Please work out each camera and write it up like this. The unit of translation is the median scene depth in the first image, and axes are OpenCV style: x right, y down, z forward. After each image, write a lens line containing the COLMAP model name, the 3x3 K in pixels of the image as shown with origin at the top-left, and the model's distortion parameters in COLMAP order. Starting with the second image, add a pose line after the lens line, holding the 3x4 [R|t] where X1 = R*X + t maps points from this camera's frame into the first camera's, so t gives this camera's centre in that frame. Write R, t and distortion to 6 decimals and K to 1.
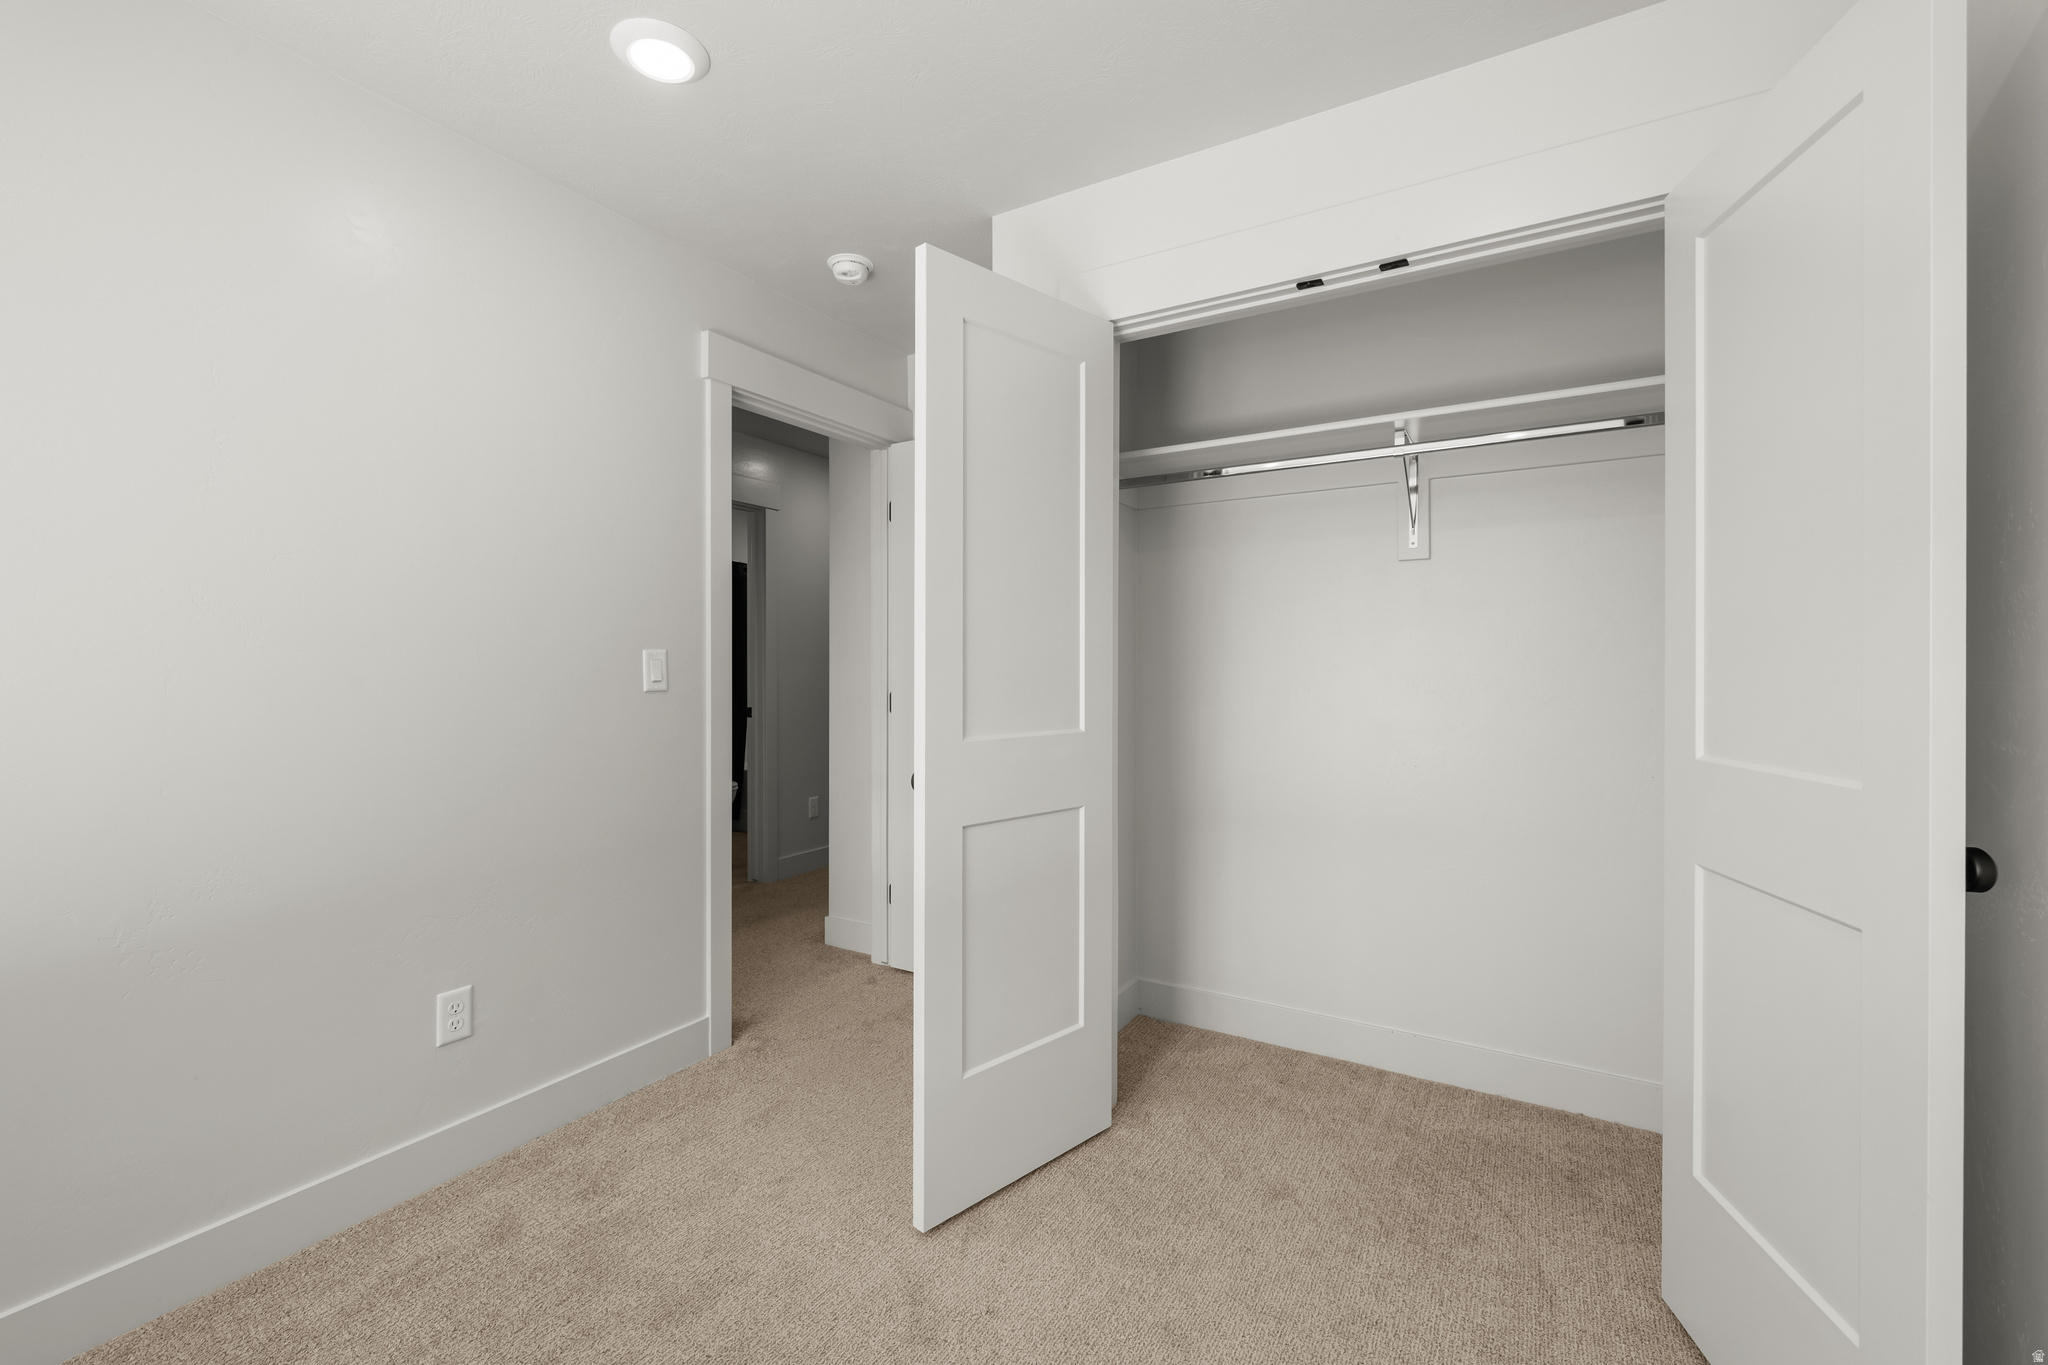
lens RADIAL K [[858.8, 0, 1024.0], [0, 858.8, 682.5], [0, 0, 1]] dist [0.000942, 0.000021]
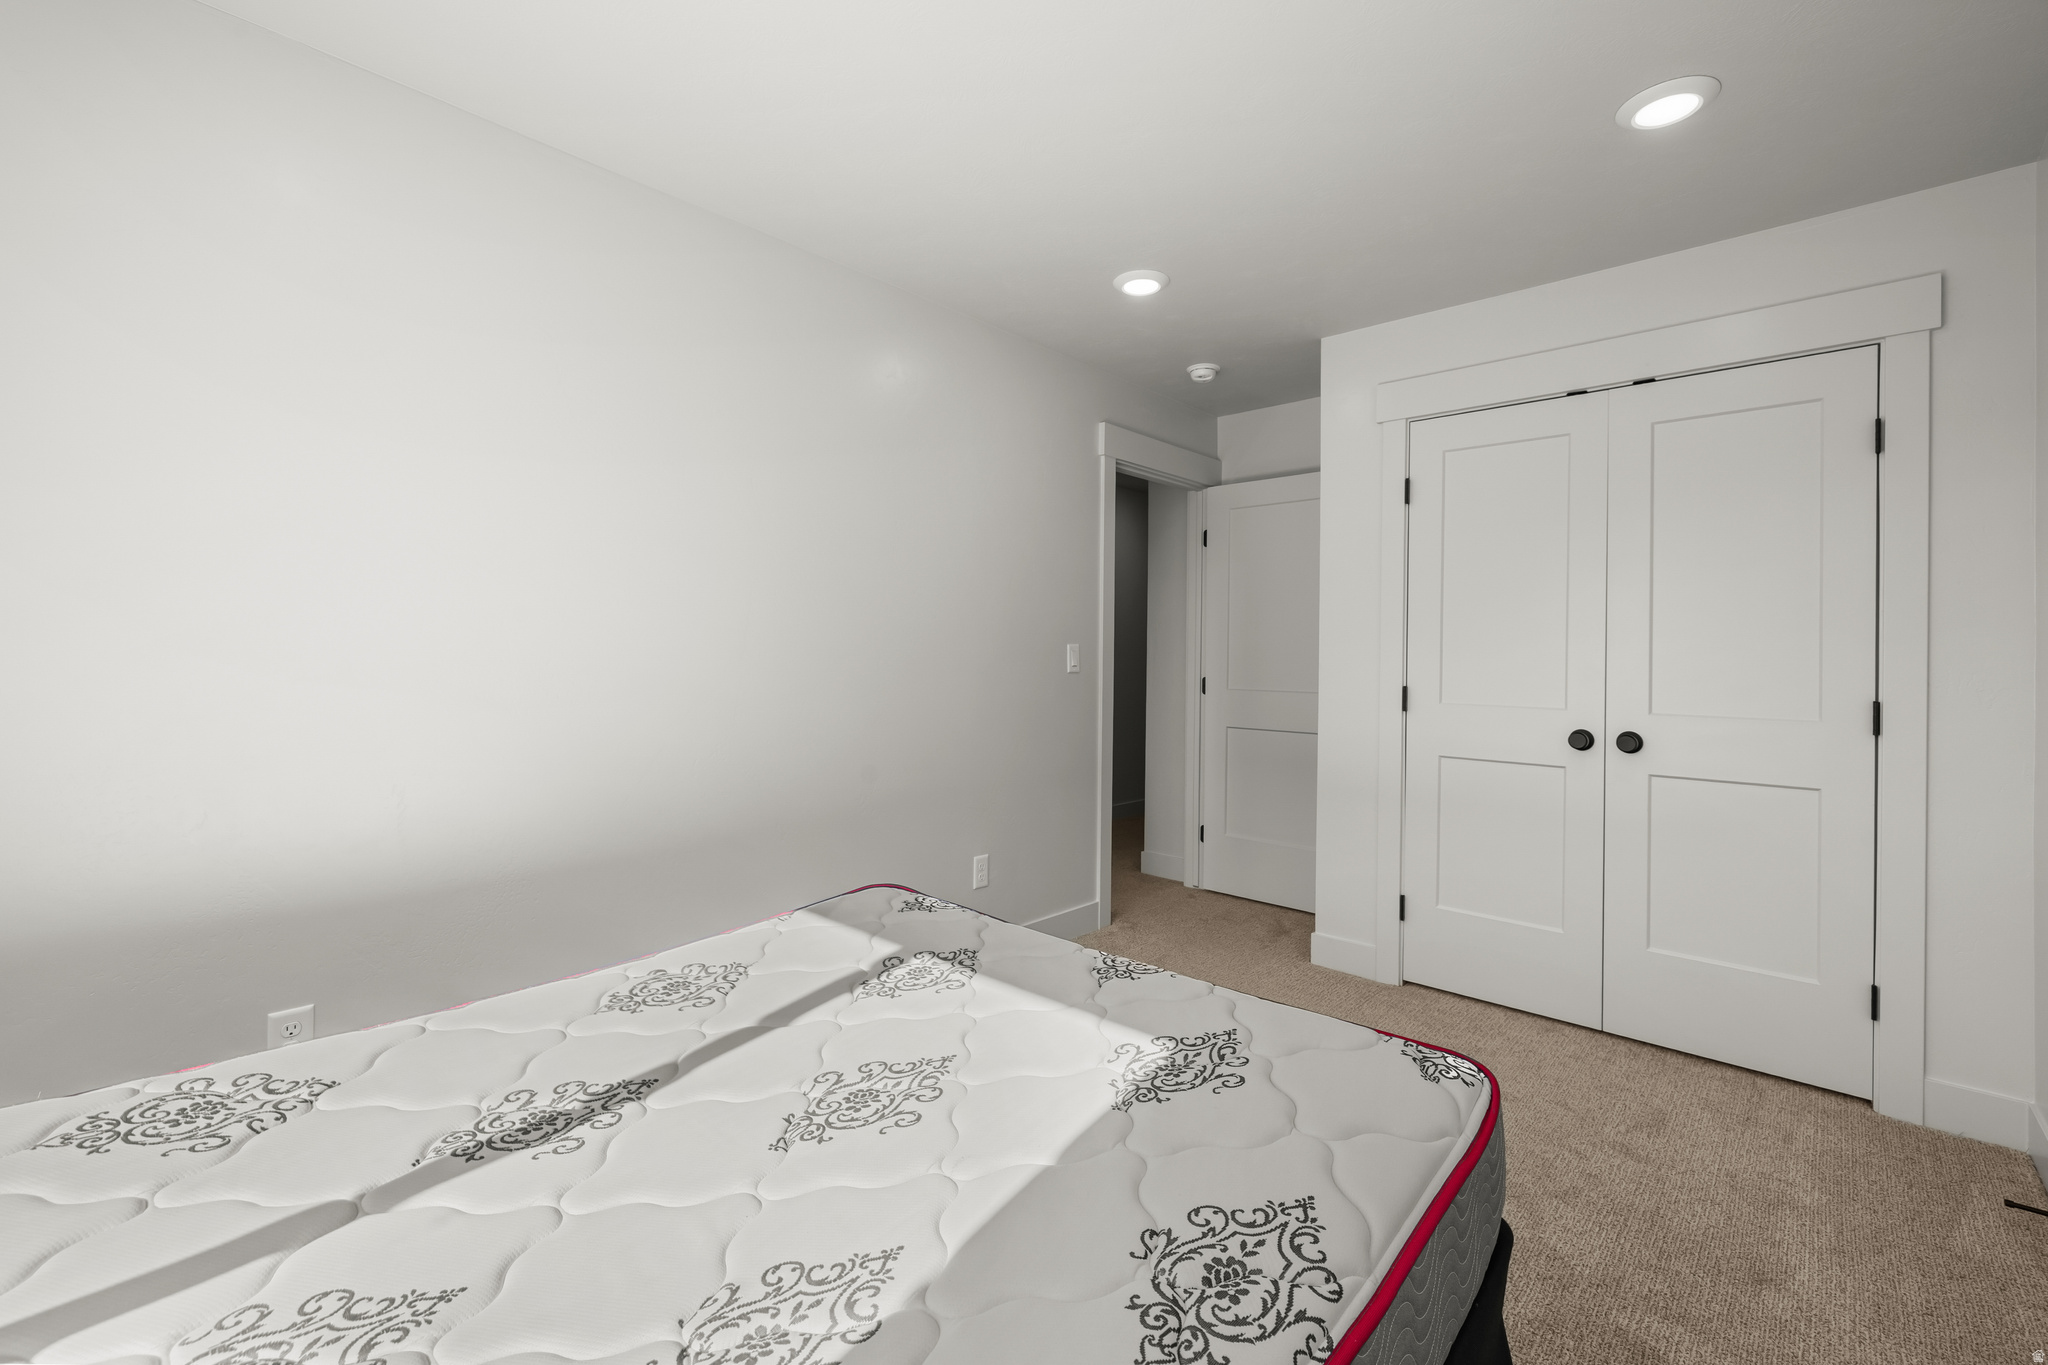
lens RADIAL K [[861.8, 0, 1025.8], [0, 861.8, 656.6], [0, 0, 1]] dist [-0.000349, 0.000008]
pose [[0.978217, 0.018544, -0.206756, -0.185860], [-0.022354, 0.999620, -0.016109, 0.007230], [0.206379, 0.020380, 0.978260, -0.413179]]
